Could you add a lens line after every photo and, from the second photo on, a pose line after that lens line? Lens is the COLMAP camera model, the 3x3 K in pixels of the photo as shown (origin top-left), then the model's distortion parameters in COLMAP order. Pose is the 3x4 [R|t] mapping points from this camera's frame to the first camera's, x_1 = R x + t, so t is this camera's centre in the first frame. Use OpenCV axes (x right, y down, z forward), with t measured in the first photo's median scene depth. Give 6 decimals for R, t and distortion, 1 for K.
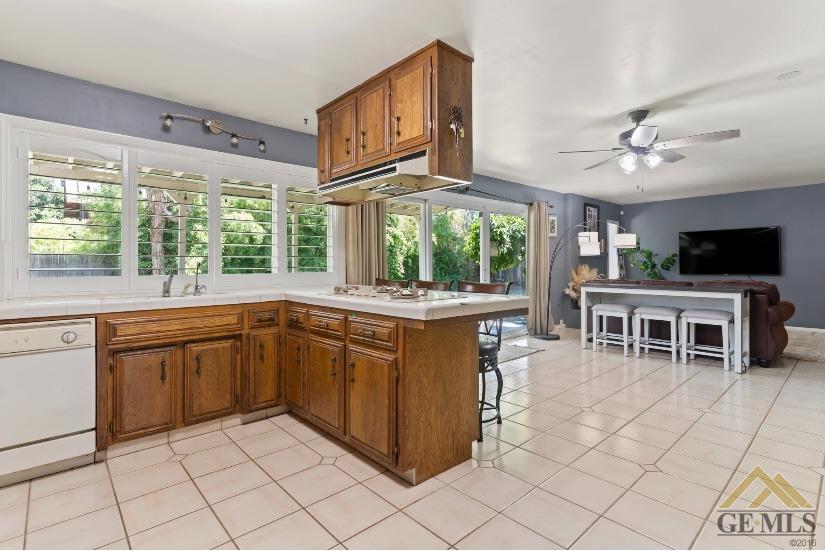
lens RADIAL K [[401.7, 0, 412.5], [0, 401.7, 254.4], [0, 0, 1]] dist [-0.001955, -0.000718]
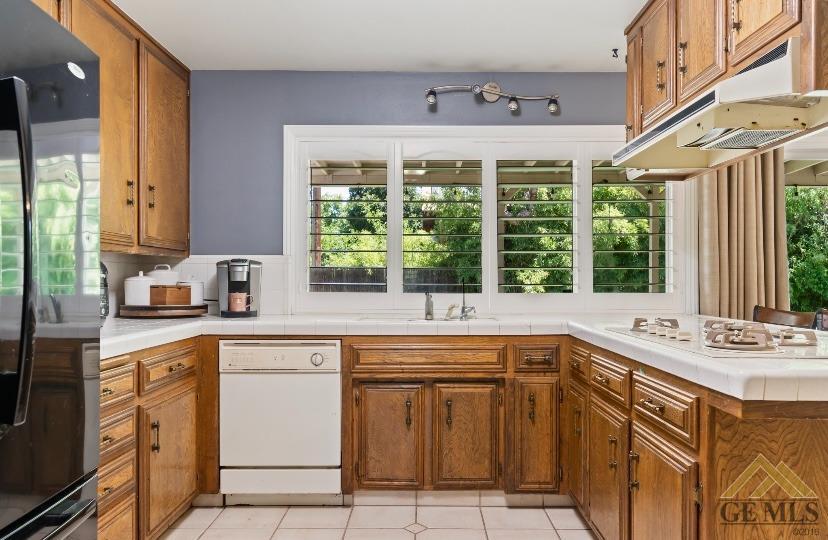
lens RADIAL K [[569.8, 0, 414.0], [0, 569.8, 270.0], [0, 0, 1]] dist [0.005021, 0.003457]
pose [[0.734079, -0.006081, -0.679037, 0.148042], [0.012057, 0.999919, 0.004079, 0.002079], [0.678957, -0.011181, 0.734093, 0.172495]]
